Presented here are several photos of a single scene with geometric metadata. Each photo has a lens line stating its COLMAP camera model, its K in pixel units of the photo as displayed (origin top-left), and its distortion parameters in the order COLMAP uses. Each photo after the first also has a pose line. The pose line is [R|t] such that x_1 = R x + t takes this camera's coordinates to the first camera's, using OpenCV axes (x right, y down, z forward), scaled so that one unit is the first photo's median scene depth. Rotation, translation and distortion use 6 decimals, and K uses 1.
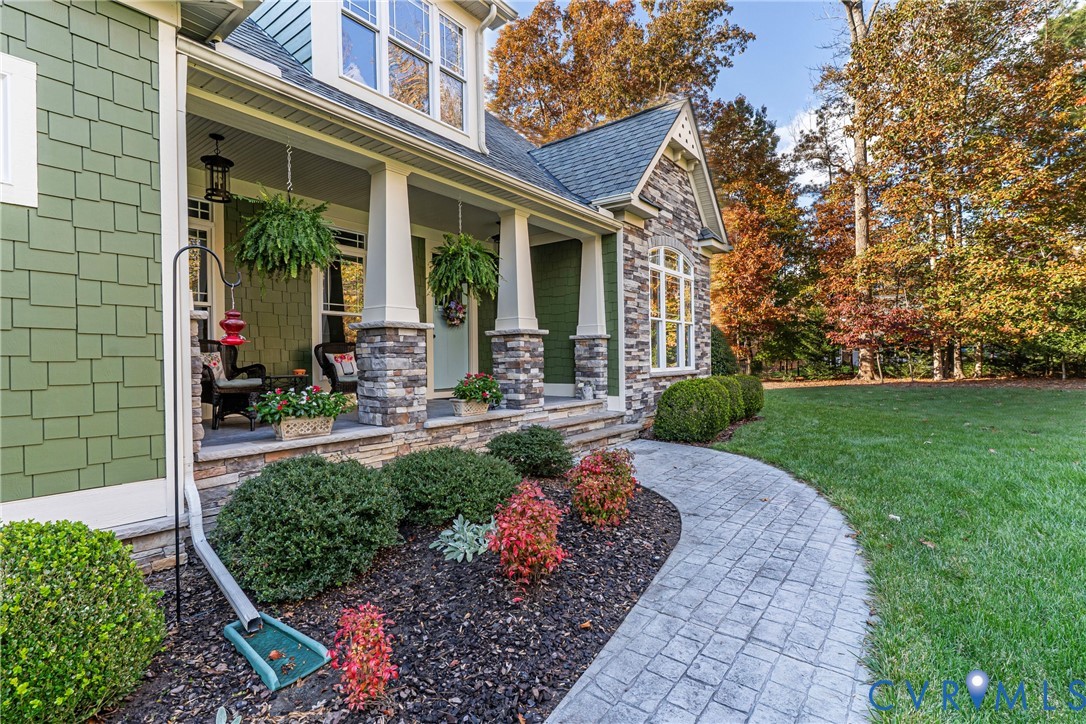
lens RADIAL K [[519.2, 0, 550.8], [0, 519.2, 359.8], [0, 0, 1]] dist [-0.011155, 0.002793]
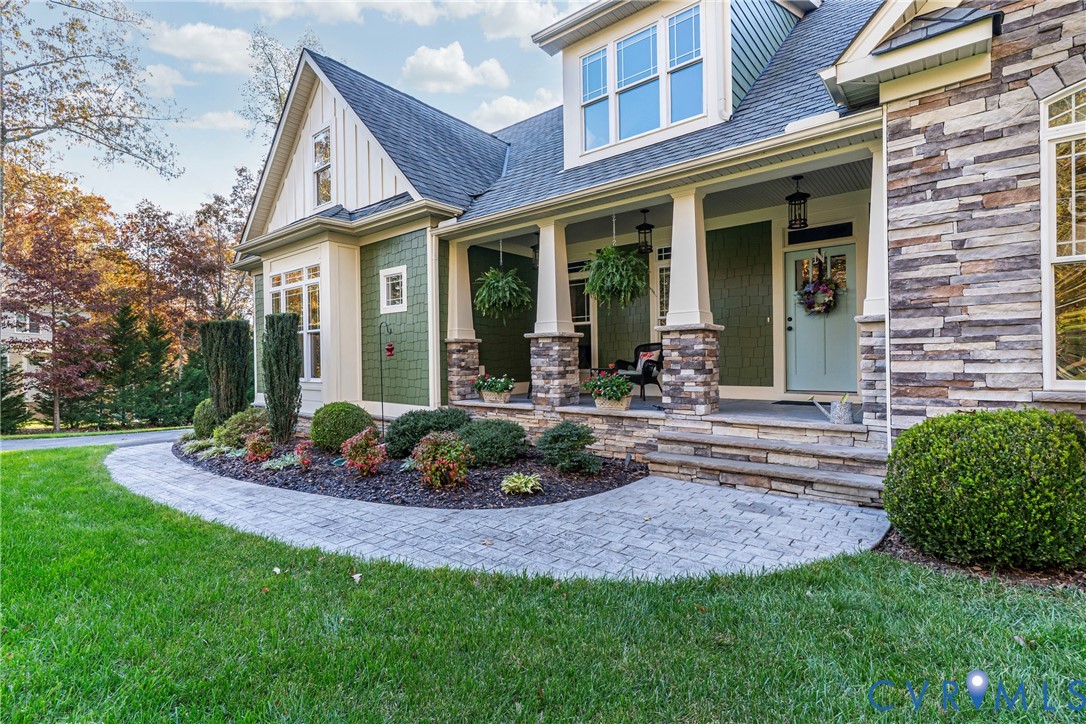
lens RADIAL K [[519.2, 0, 524.5], [0, 519.2, 365.1], [0, 0, 1]] dist [-0.011155, 0.002793]
pose [[-0.075130, 0.023522, -0.996896, 0.797152], [0.012807, 0.999662, 0.022622, -0.012738], [0.997092, -0.011067, -0.075406, 0.747183]]
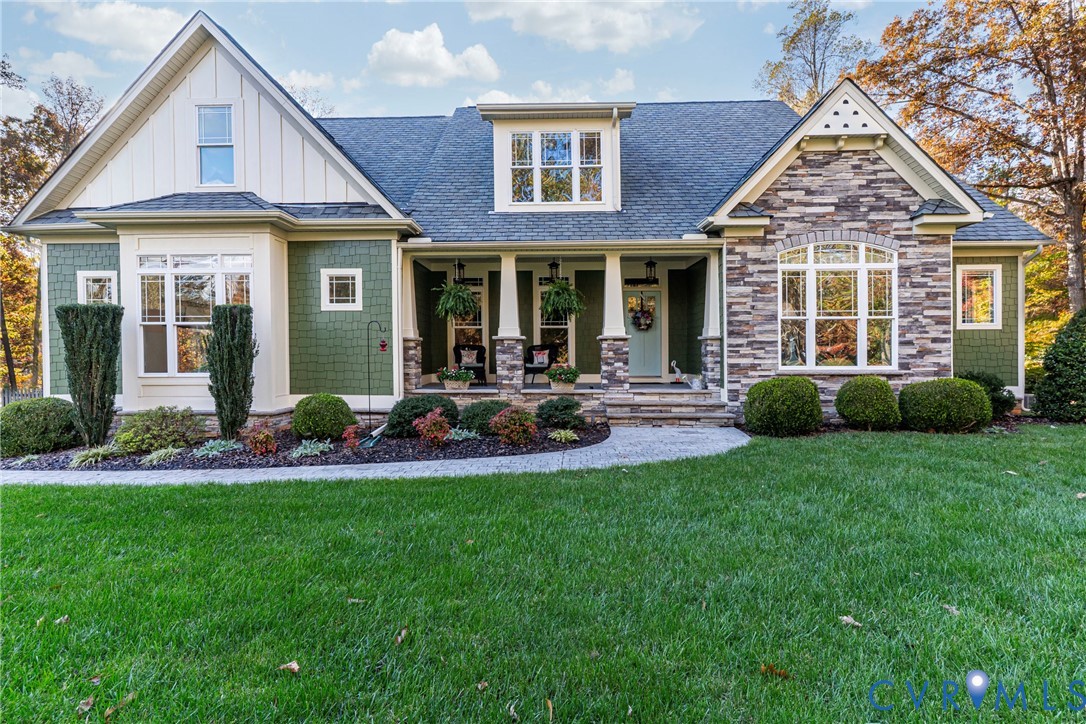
lens RADIAL K [[519.2, 0, 546.4], [0, 519.2, 355.2], [0, 0, 1]] dist [-0.011155, 0.002793]
pose [[0.564004, 0.011494, -0.825692, 0.975908], [-0.005191, 0.999933, 0.010374, -0.016154], [0.825756, -0.001564, 0.564026, 0.026379]]
